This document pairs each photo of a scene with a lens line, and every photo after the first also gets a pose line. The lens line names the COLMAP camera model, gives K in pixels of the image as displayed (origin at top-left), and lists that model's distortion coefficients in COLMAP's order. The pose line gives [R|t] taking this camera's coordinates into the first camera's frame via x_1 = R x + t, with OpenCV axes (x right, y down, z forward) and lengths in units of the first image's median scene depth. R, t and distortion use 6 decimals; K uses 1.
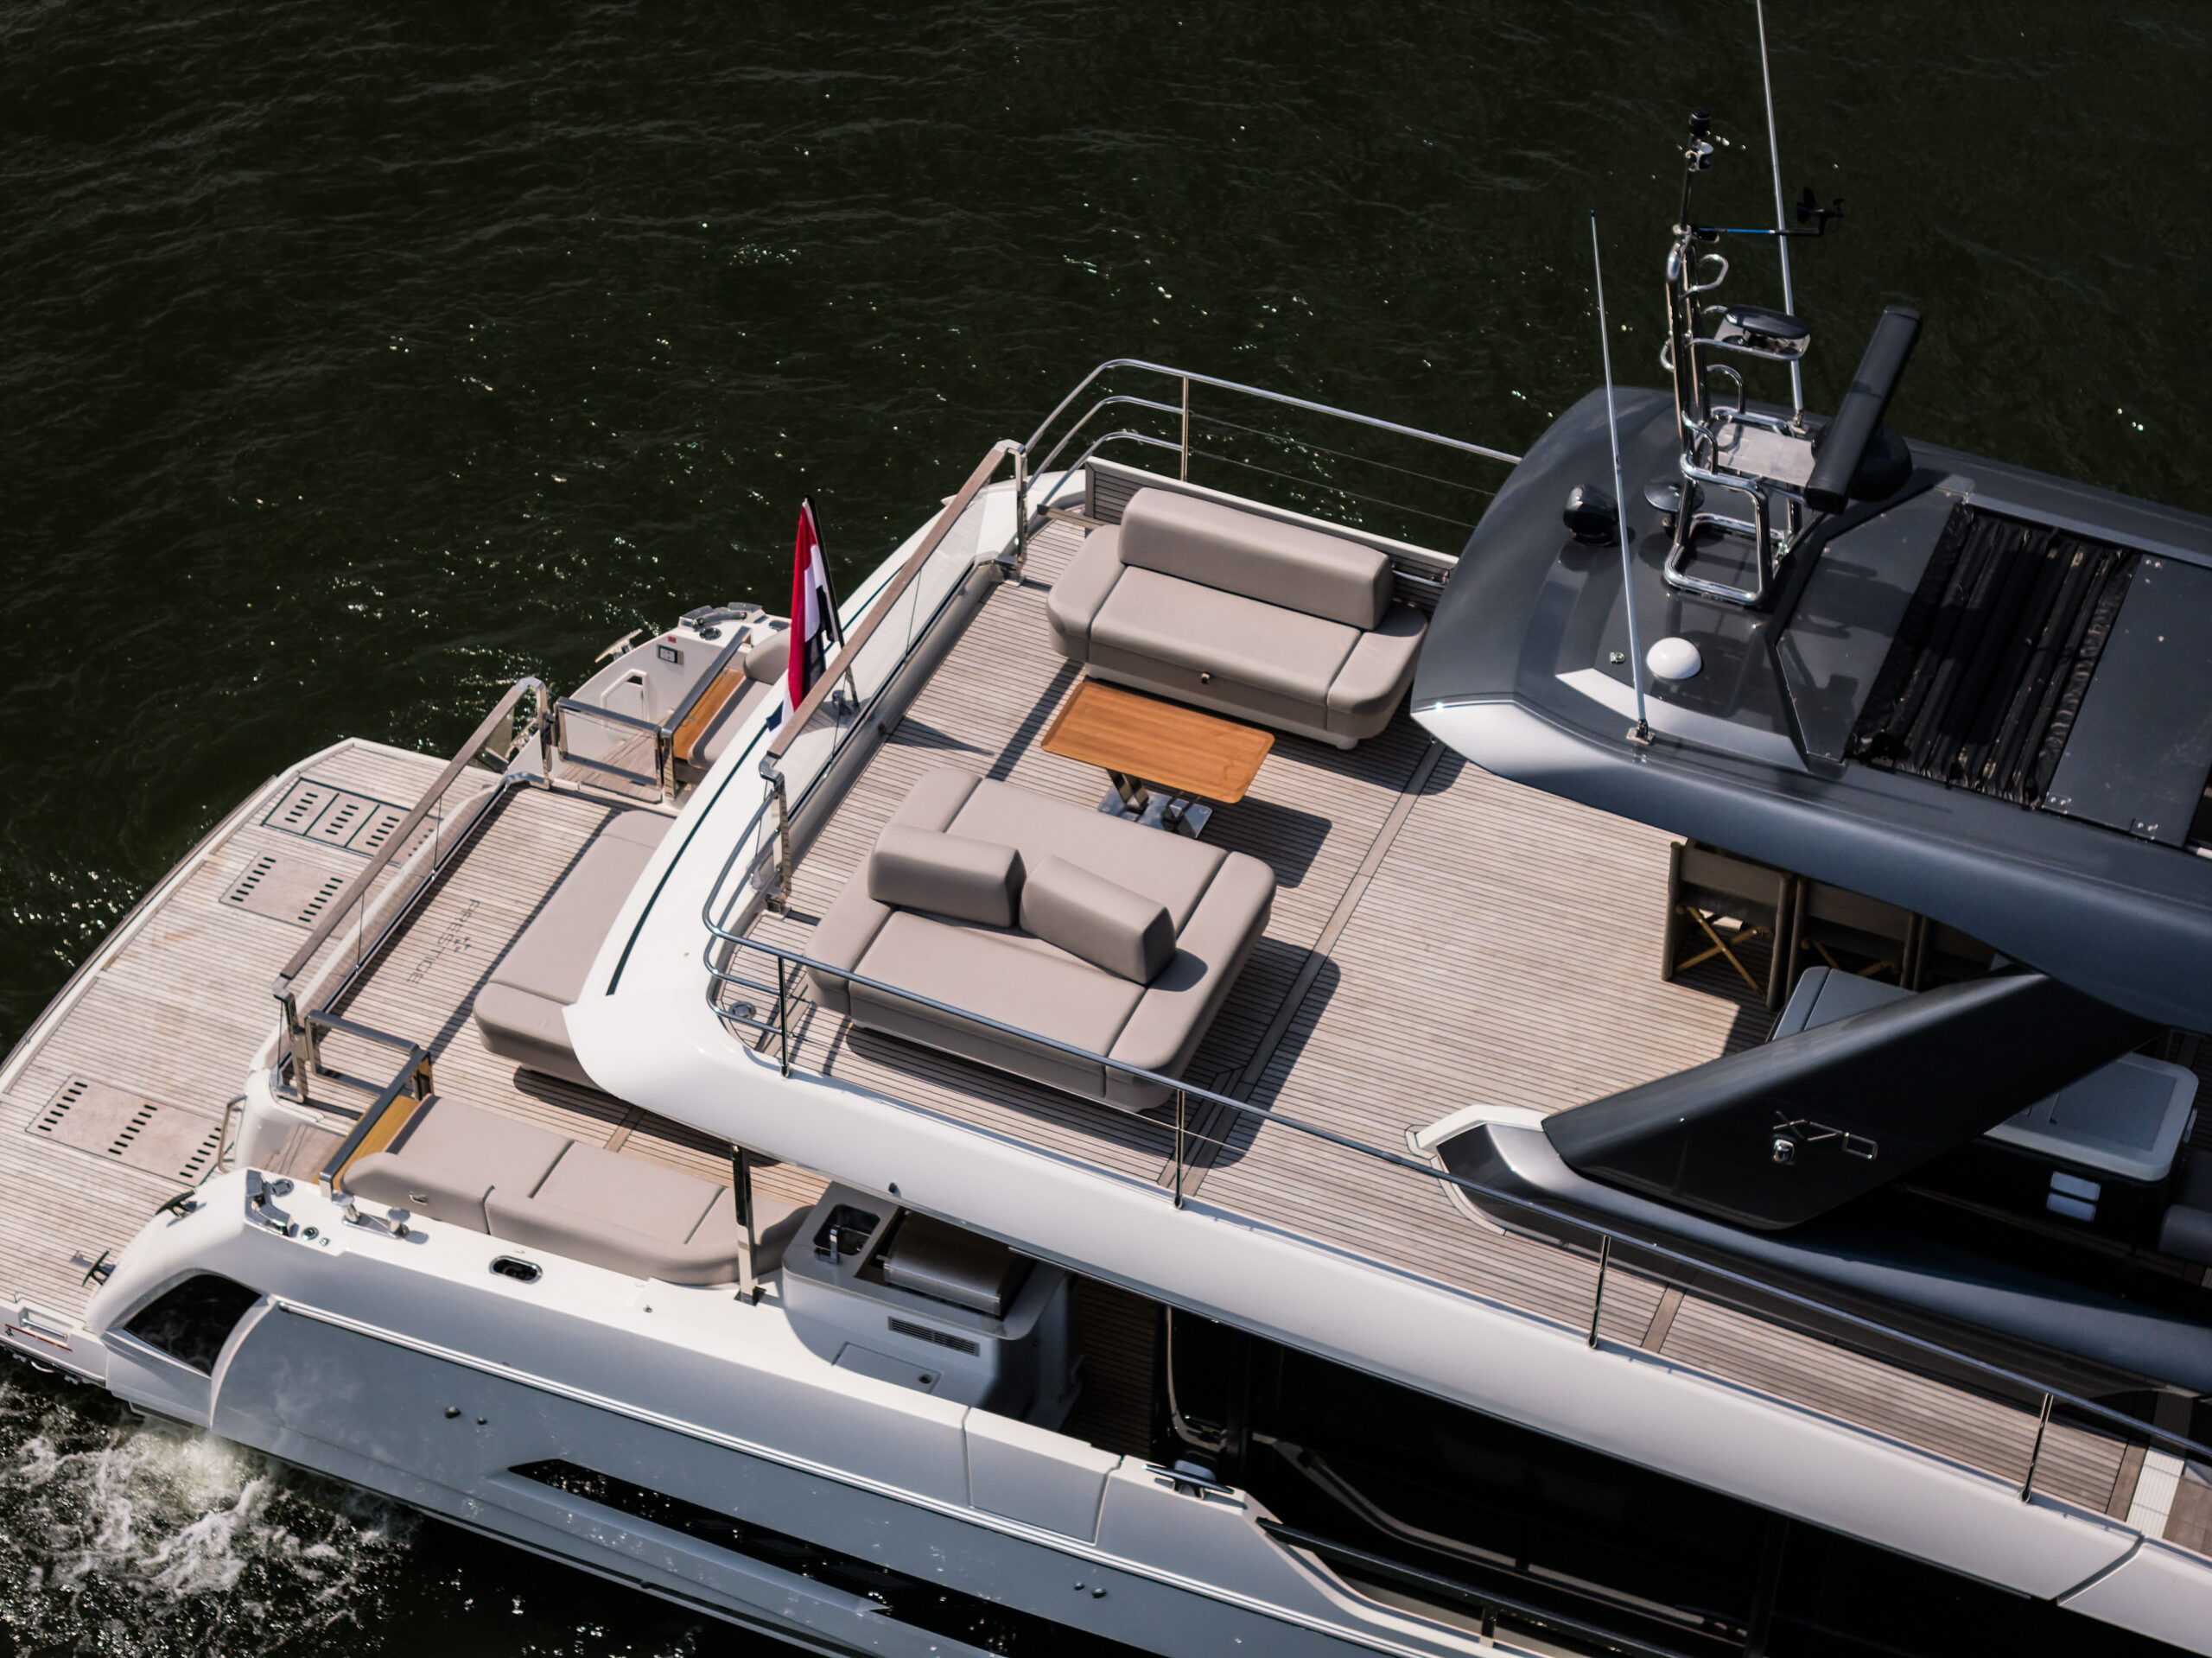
lens RADIAL K [[4398.6, 0, 1106.1], [0, 4398.6, 831.1], [0, 0, 1]] dist [-0.293929, 0.000000]
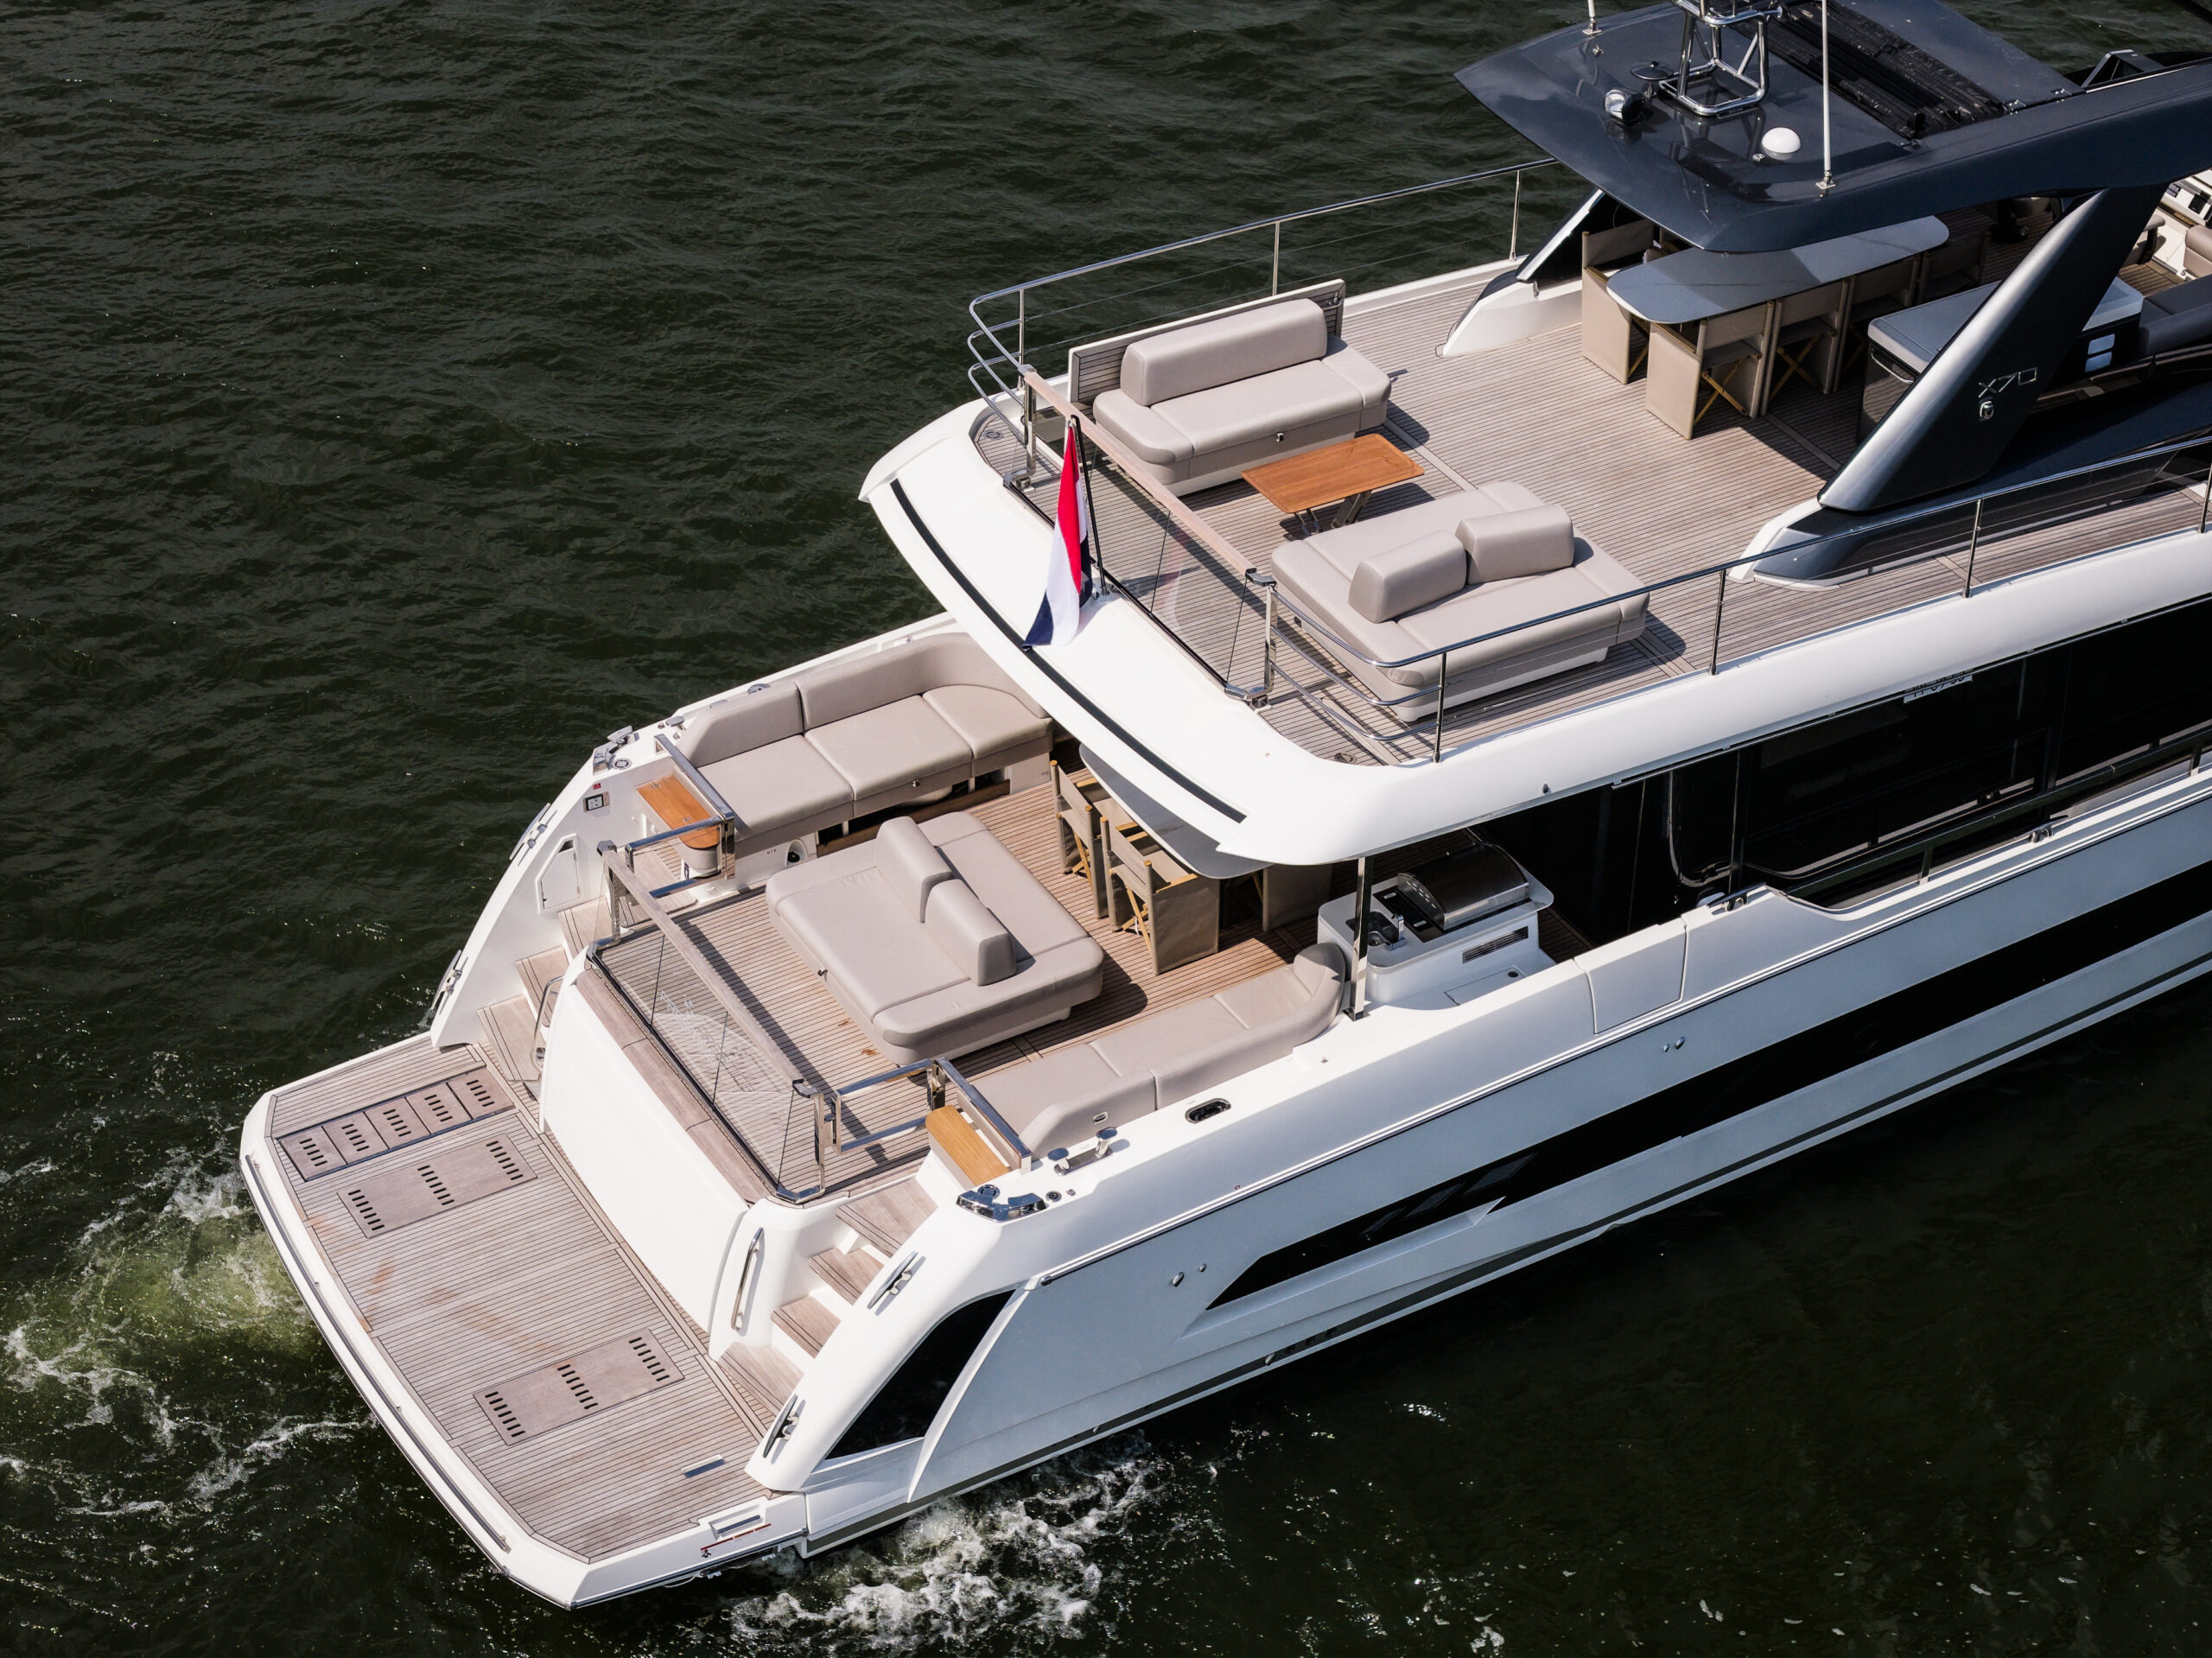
lens RADIAL K [[4398.6, 0, 1104.6], [0, 4398.6, 828.1], [0, 0, 1]] dist [-0.293929, 0.000000]
pose [[0.594999, -0.470947, 0.651295, -0.882414], [0.524660, 0.841459, 0.129143, -0.129263], [-0.608858, 0.264869, 0.747754, 0.118959]]
